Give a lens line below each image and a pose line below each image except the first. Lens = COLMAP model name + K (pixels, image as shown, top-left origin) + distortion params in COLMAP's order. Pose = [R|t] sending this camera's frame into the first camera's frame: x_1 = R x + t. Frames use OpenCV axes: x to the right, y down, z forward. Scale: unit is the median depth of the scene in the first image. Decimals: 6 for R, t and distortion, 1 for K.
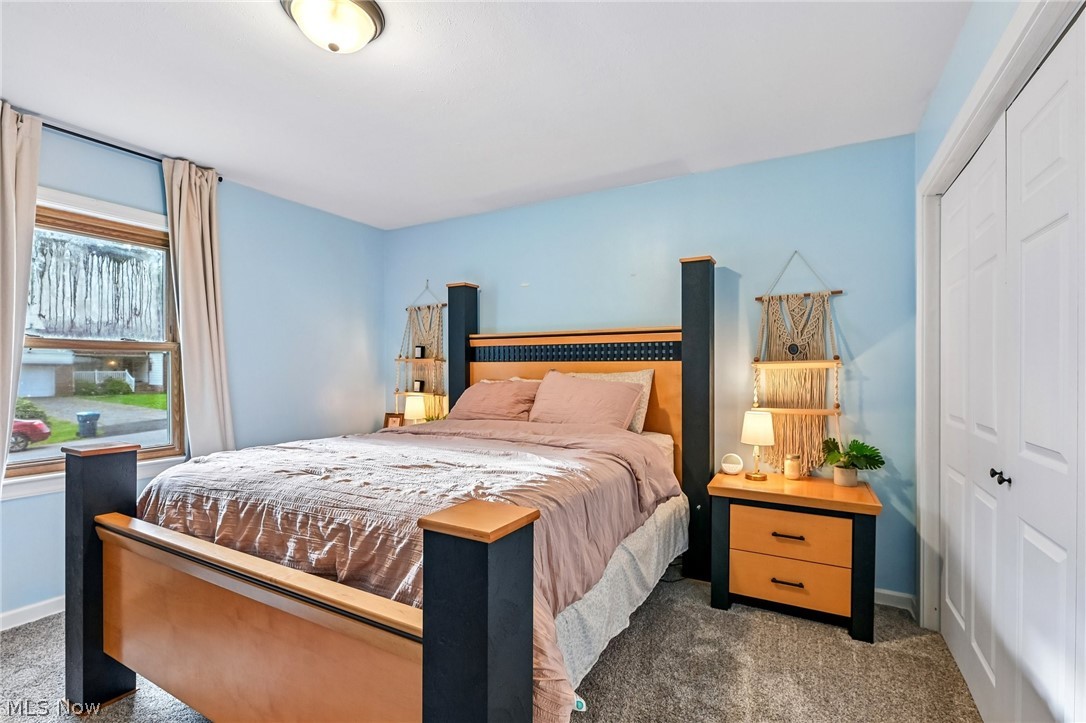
lens RADIAL K [[492.5, 0, 547.4], [0, 492.5, 368.5], [0, 0, 1]] dist [-0.009861, -0.000201]
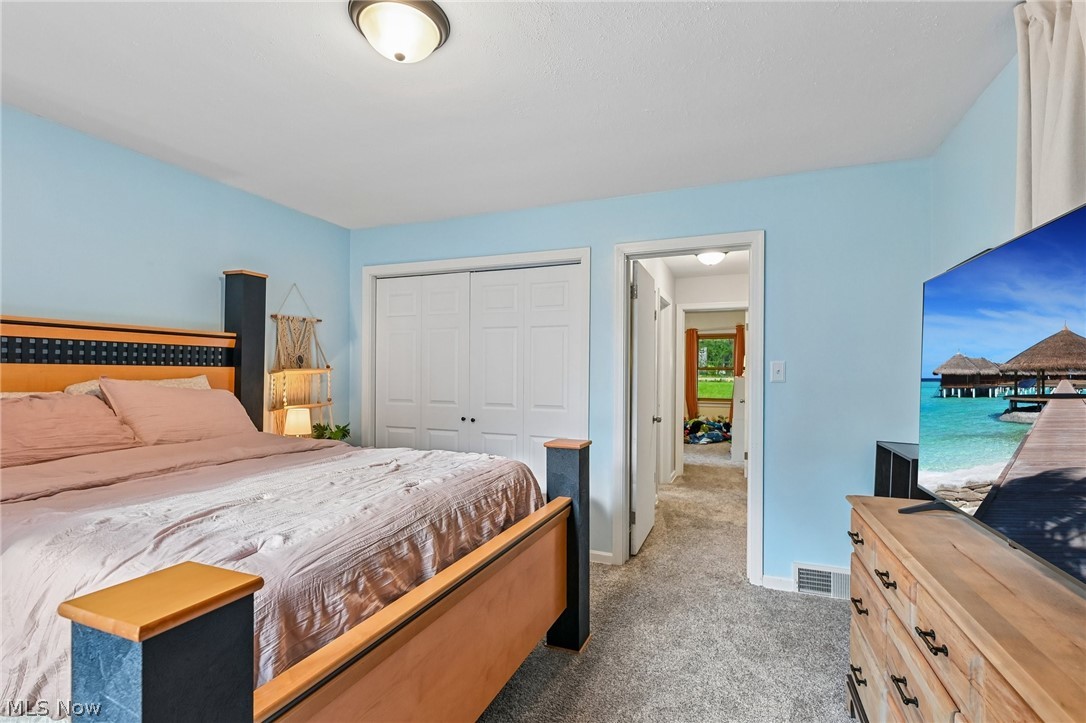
lens RADIAL K [[492.5, 0, 546.0], [0, 492.5, 368.4], [0, 0, 1]] dist [-0.009861, -0.000201]
pose [[-0.103583, 0.007176, 0.994595, -0.886052], [-0.006951, 0.999944, -0.007938, -0.010210], [-0.994597, -0.007736, -0.103528, 0.493047]]
